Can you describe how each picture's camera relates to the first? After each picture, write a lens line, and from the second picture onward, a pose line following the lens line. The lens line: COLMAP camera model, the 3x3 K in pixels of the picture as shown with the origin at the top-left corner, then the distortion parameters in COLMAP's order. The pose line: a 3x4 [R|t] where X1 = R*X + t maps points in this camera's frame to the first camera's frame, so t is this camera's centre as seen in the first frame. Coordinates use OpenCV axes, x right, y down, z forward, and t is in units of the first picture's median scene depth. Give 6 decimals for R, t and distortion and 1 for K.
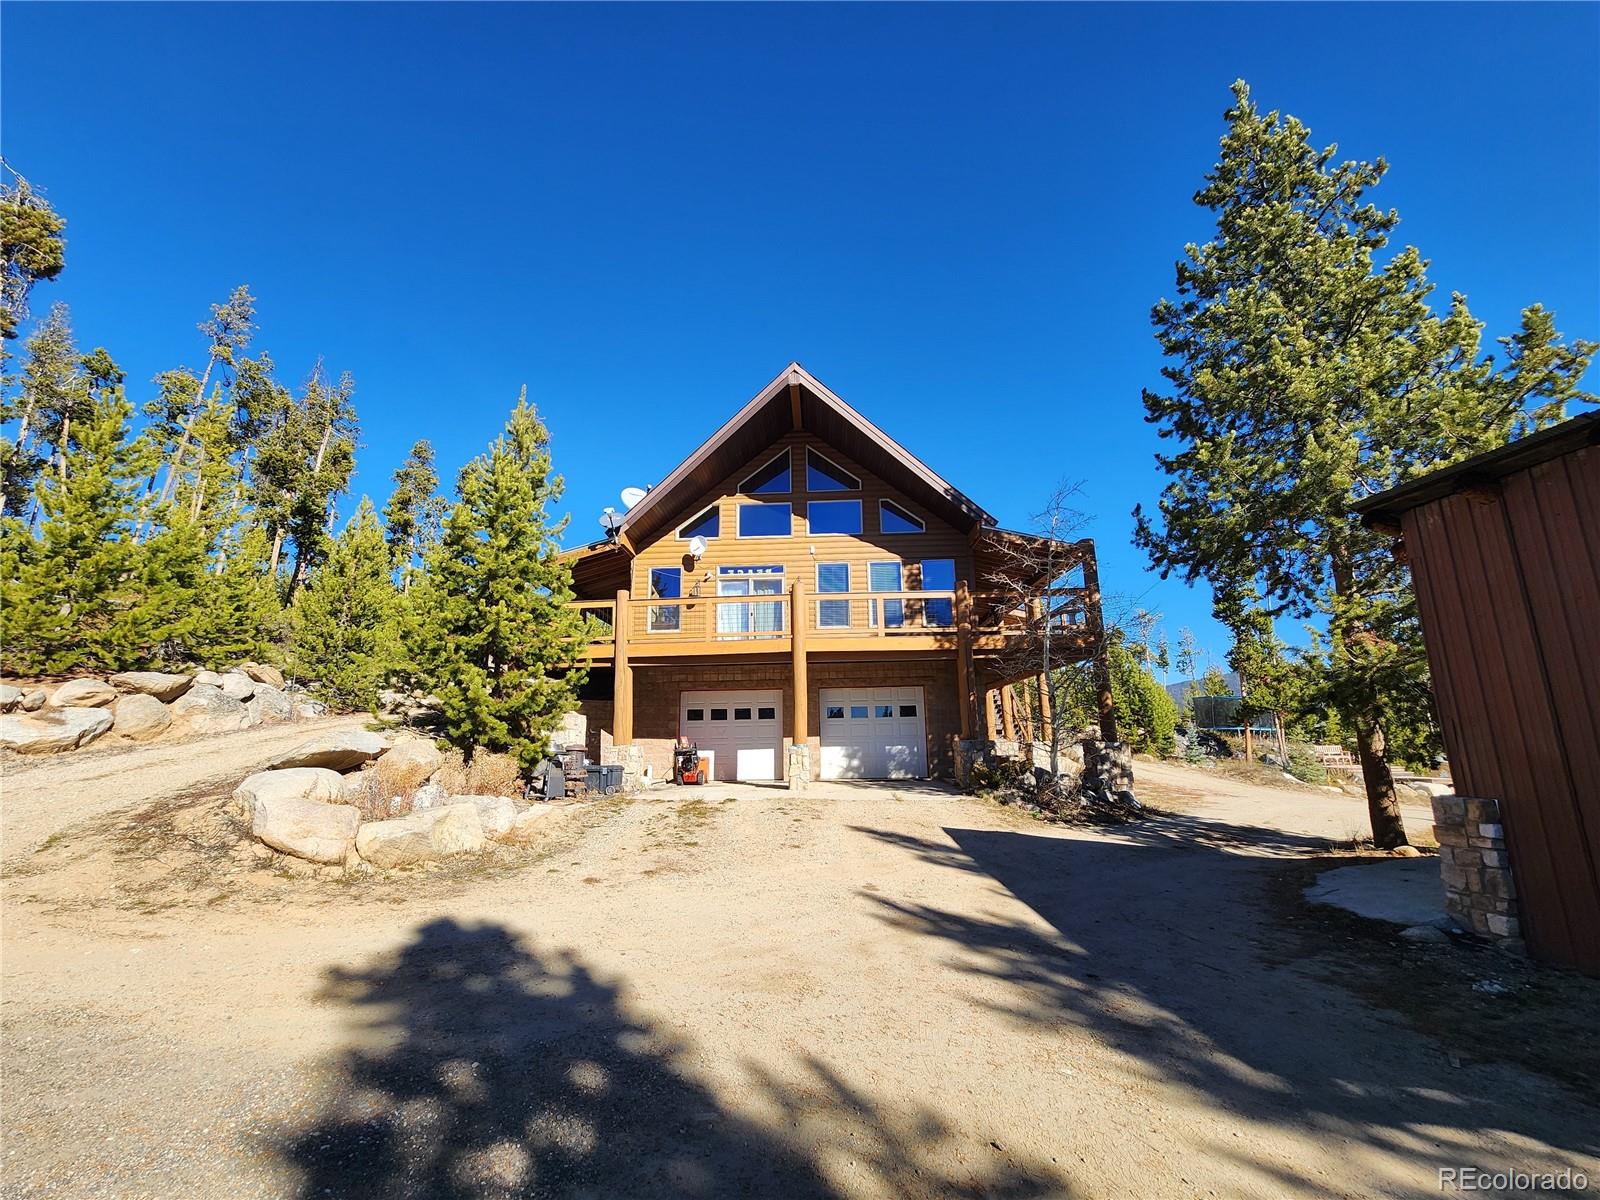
lens RADIAL K [[661.7, 0, 800.0], [0, 661.7, 600.0], [0, 0, 1]] dist [-0.001900, -0.000434]
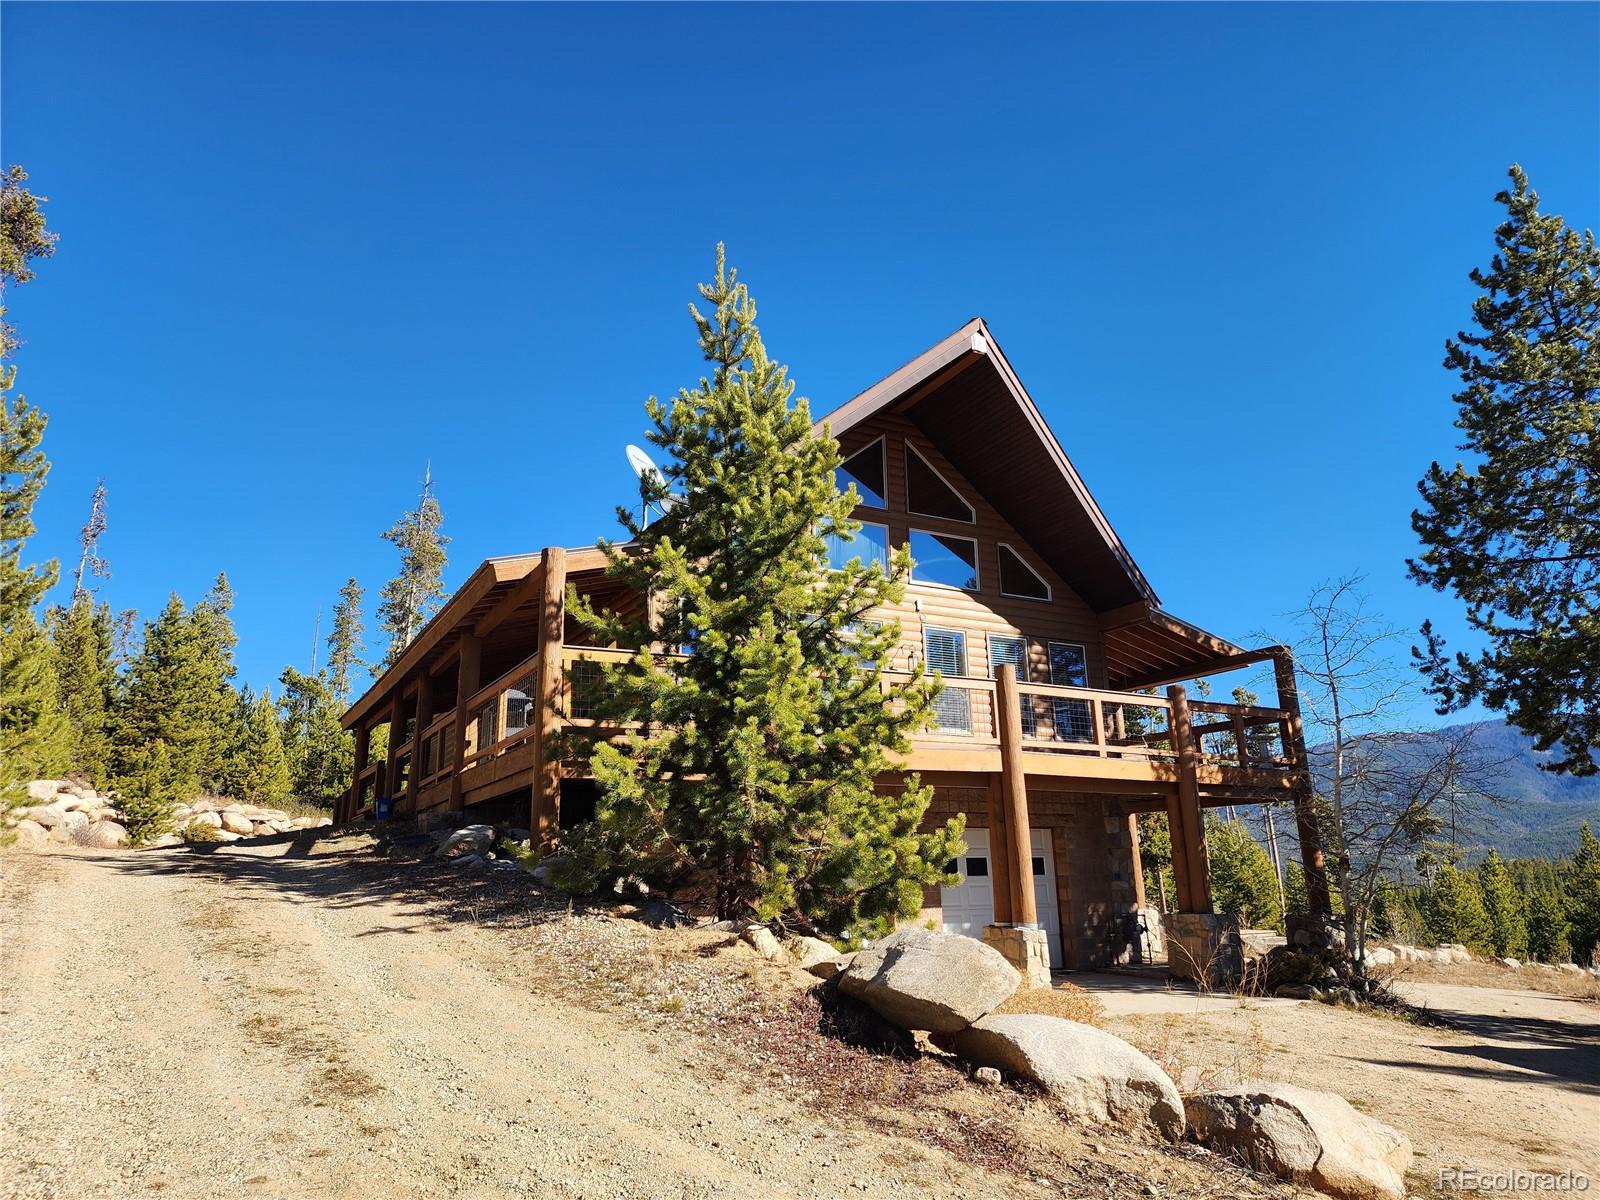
lens RADIAL K [[1095.2, 0, 800.0], [0, 1095.2, 600.0], [0, 0, 1]] dist [0.008974, 0.001775]
pose [[0.862342, 0.137591, 0.487274, -0.629780], [-0.106988, 0.990156, -0.090250, 0.027286], [-0.494894, 0.025694, 0.868573, 0.159236]]
